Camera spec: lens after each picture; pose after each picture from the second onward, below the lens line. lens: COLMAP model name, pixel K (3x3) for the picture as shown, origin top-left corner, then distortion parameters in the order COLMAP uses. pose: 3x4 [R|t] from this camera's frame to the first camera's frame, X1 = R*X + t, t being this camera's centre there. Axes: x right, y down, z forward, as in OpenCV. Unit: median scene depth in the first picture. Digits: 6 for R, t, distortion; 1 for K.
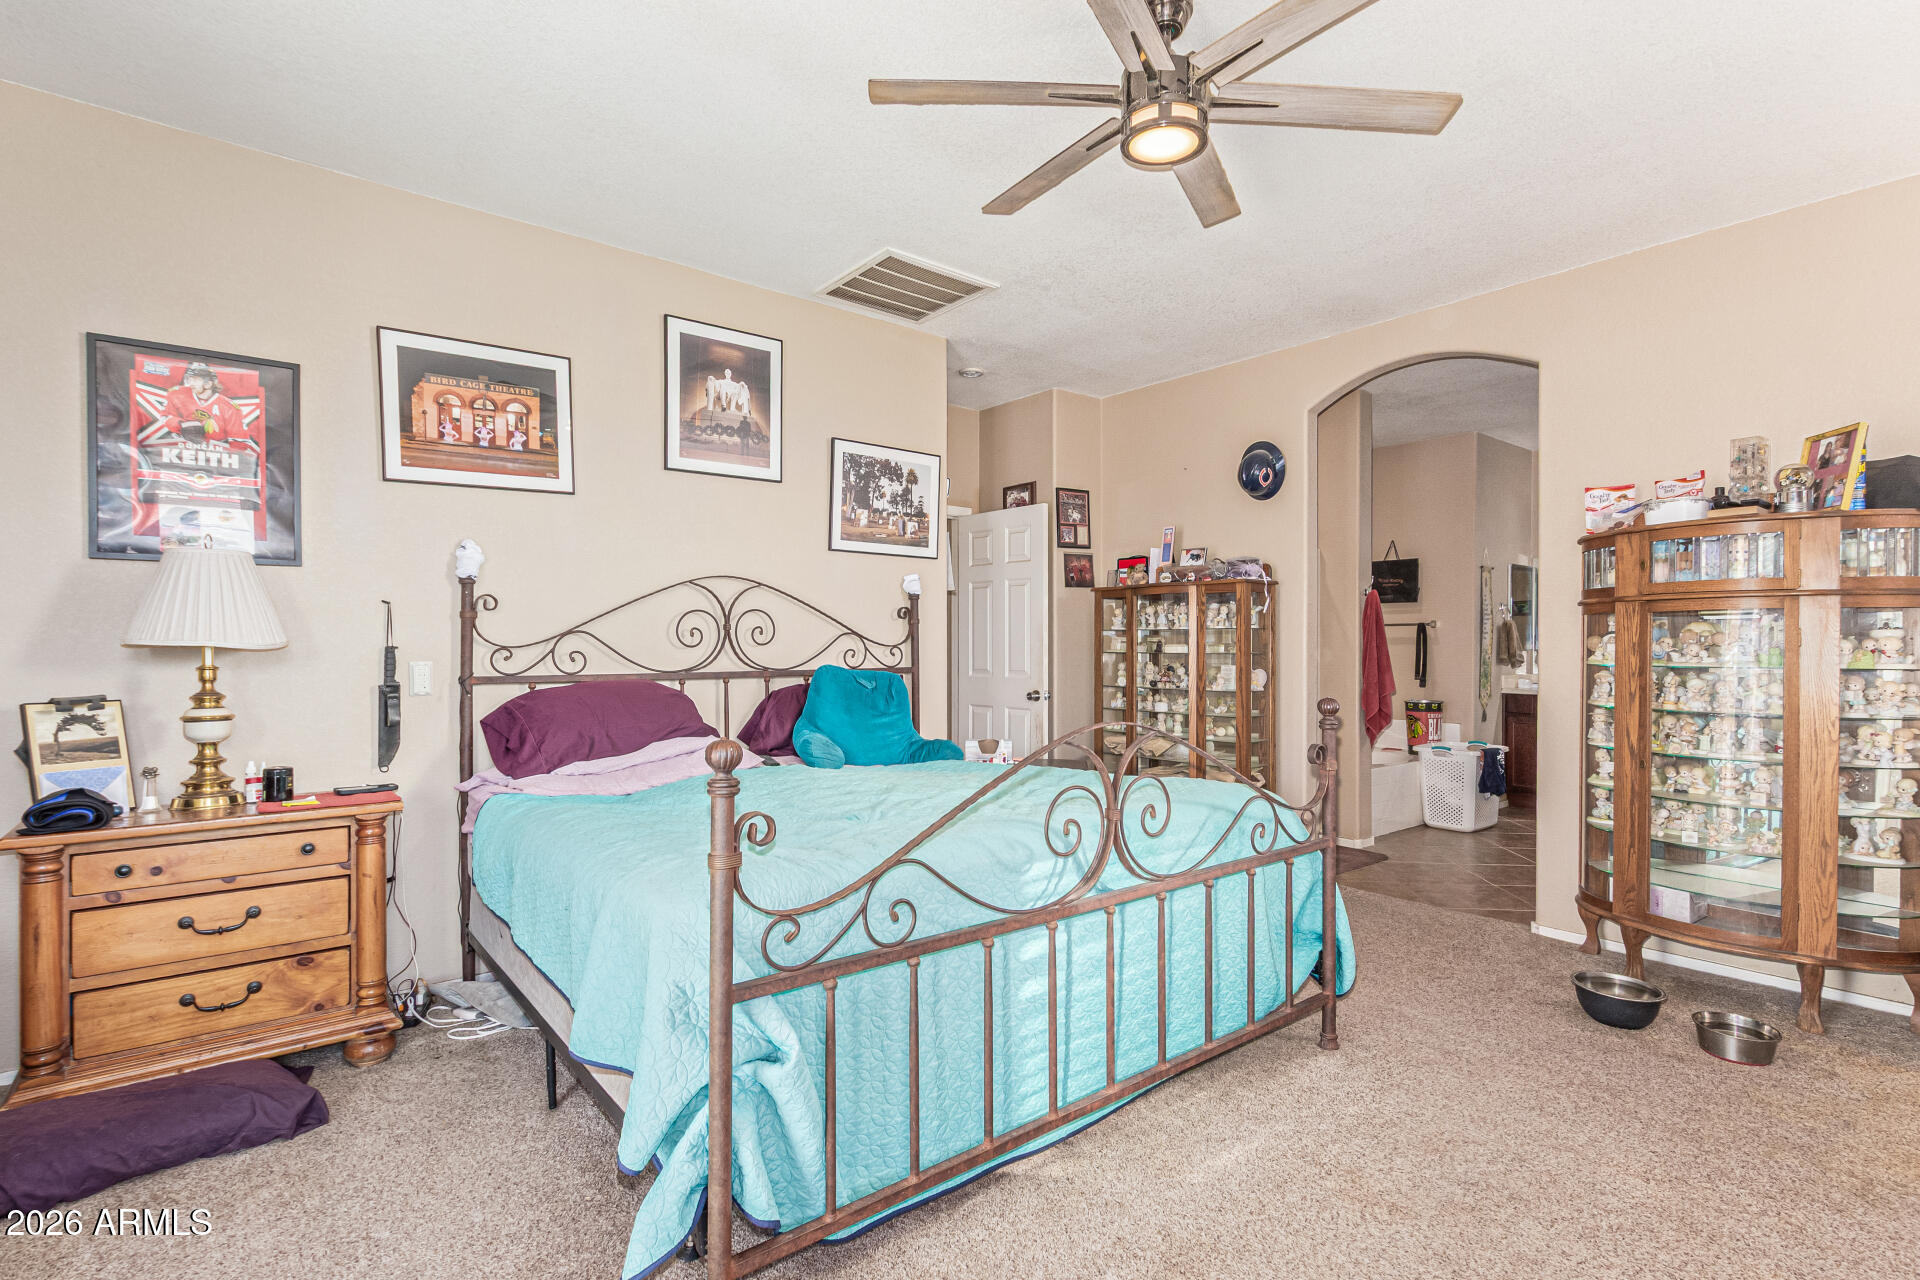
lens RADIAL K [[895.1, 0, 965.2], [0, 895.1, 644.4], [0, 0, 1]] dist [0.009927, -0.000905]
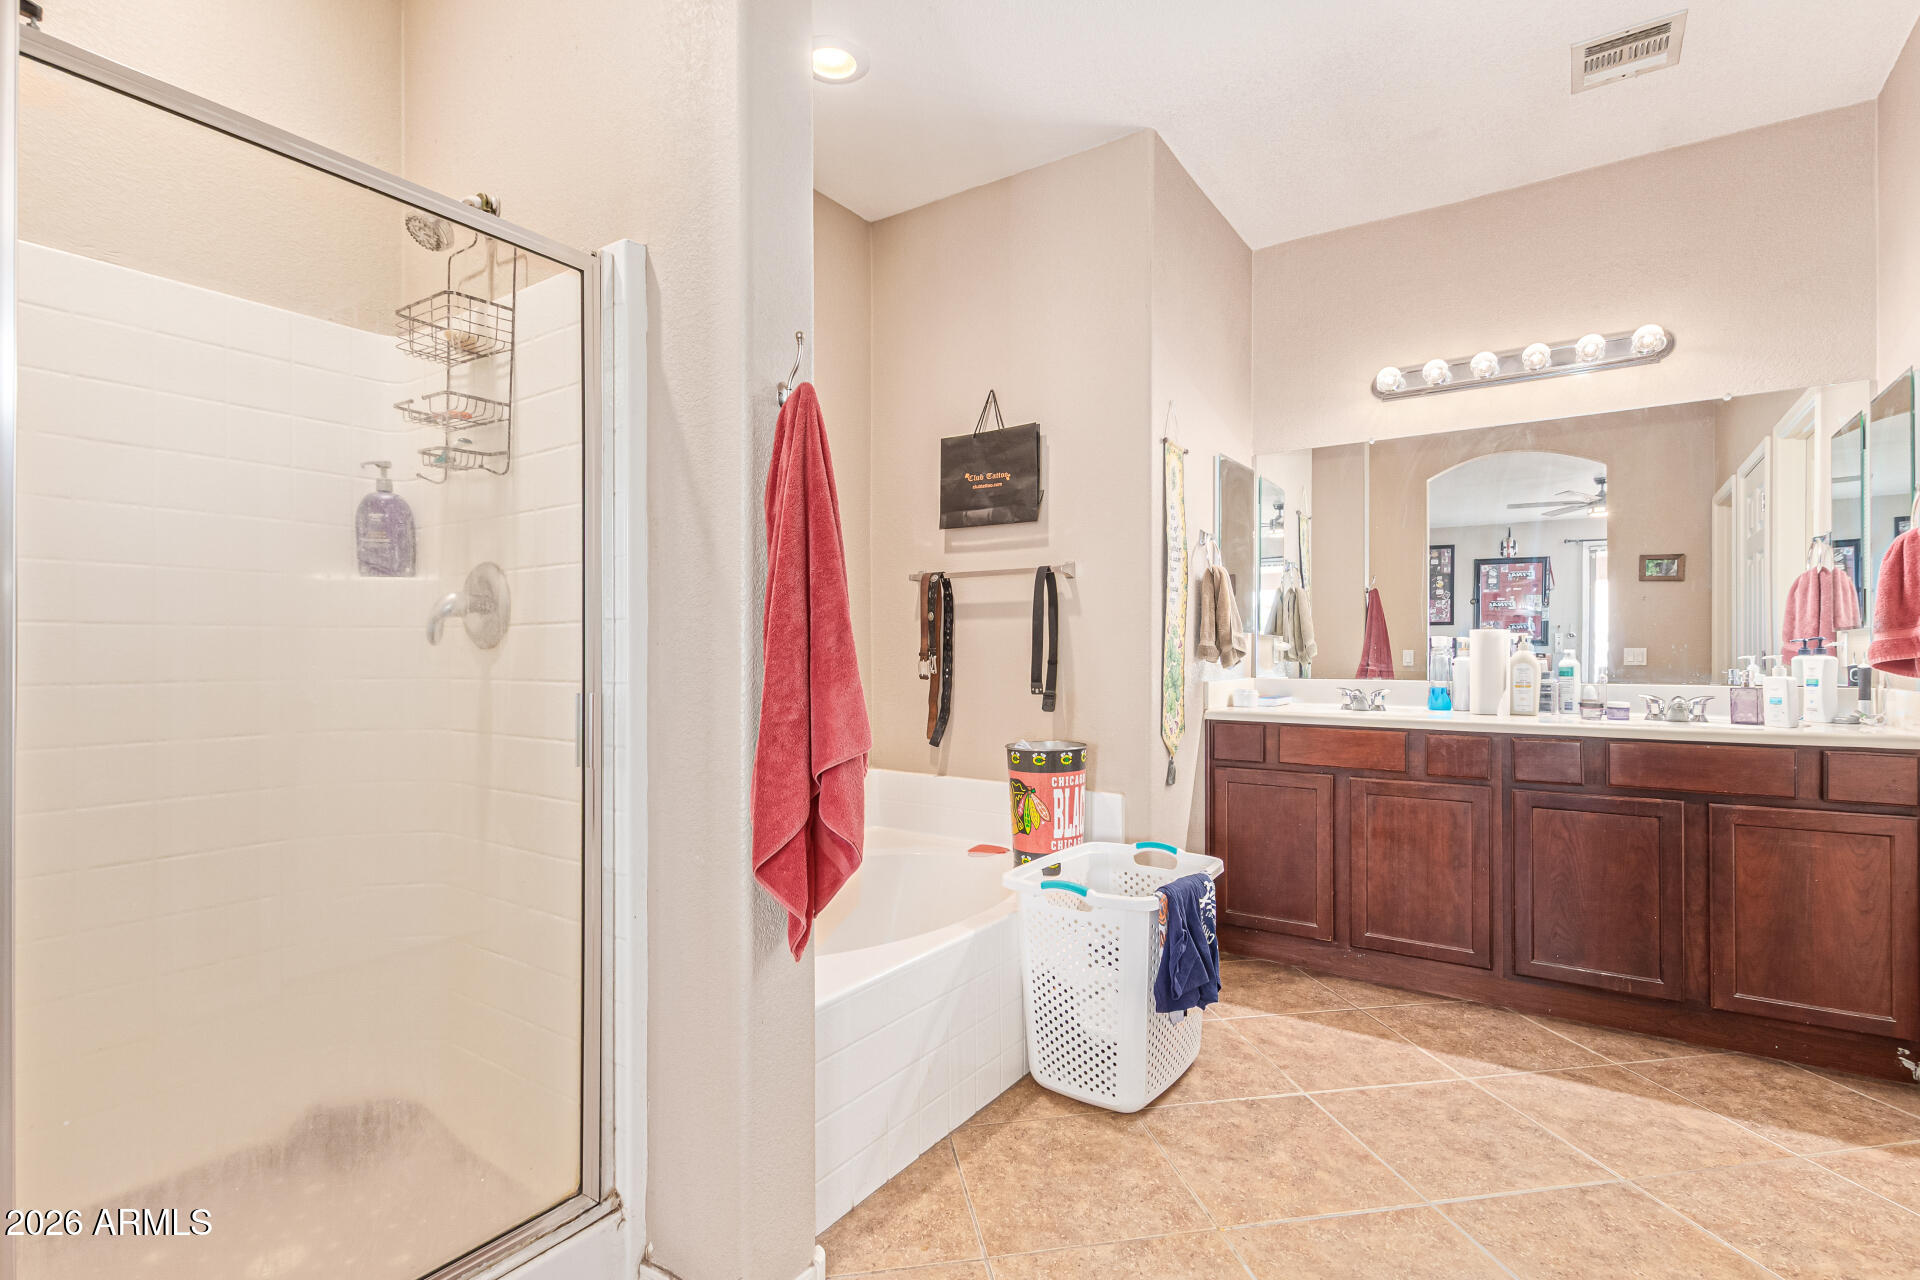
lens RADIAL K [[895.1, 0, 959.3], [0, 895.1, 645.8], [0, 0, 1]] dist [0.009927, -0.000905]
pose [[0.960226, -0.000628, 0.279222, 0.351838], [0.001659, 0.999993, -0.003455, 0.017086], [-0.279217, 0.003781, 0.960220, 0.599501]]
